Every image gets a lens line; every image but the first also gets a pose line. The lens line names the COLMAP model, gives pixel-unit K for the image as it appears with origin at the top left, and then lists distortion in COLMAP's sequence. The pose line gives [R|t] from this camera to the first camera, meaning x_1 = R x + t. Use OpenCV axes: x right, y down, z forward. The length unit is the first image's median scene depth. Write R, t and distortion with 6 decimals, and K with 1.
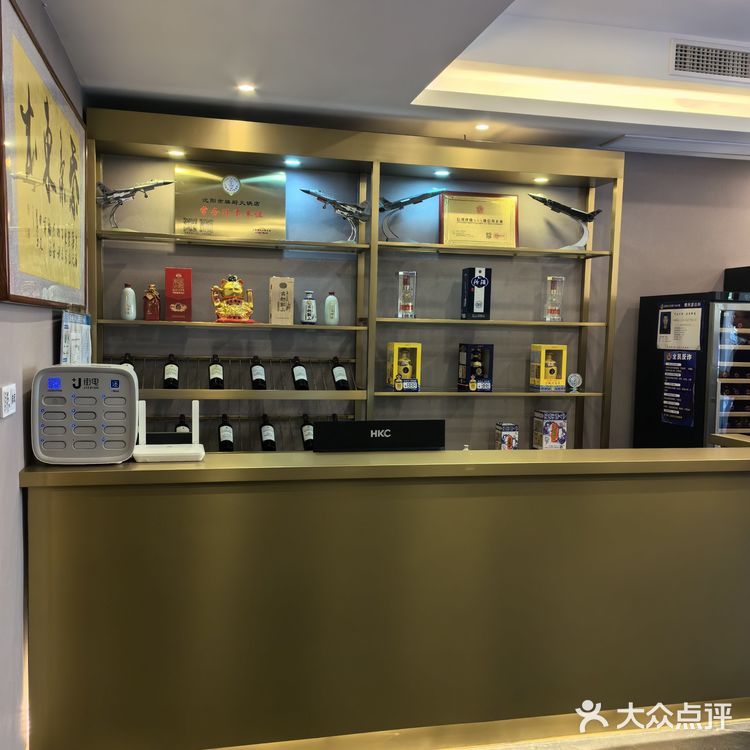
lens RADIAL K [[824.2, 0, 375.2], [0, 824.2, 376.2], [0, 0, 1]] dist [0.016058, 0.000000]
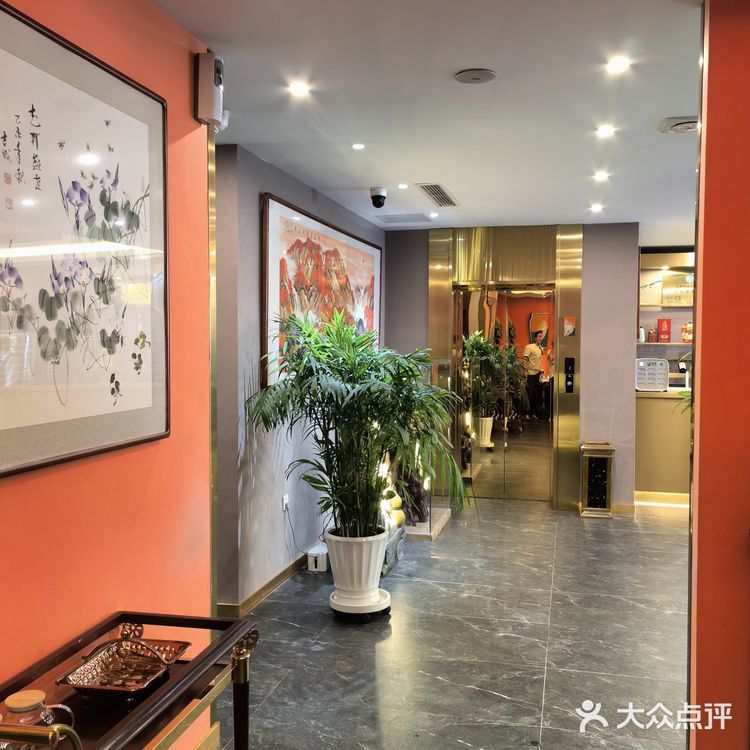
lens RADIAL K [[824.2, 0, 374.9], [0, 824.2, 376.6], [0, 0, 1]] dist [0.016058, 0.000000]
pose [[0.895398, 0.004854, -0.445241, 0.052750], [-0.014575, 0.999724, -0.018412, 0.076377], [0.445029, 0.022975, 0.895221, -1.321952]]
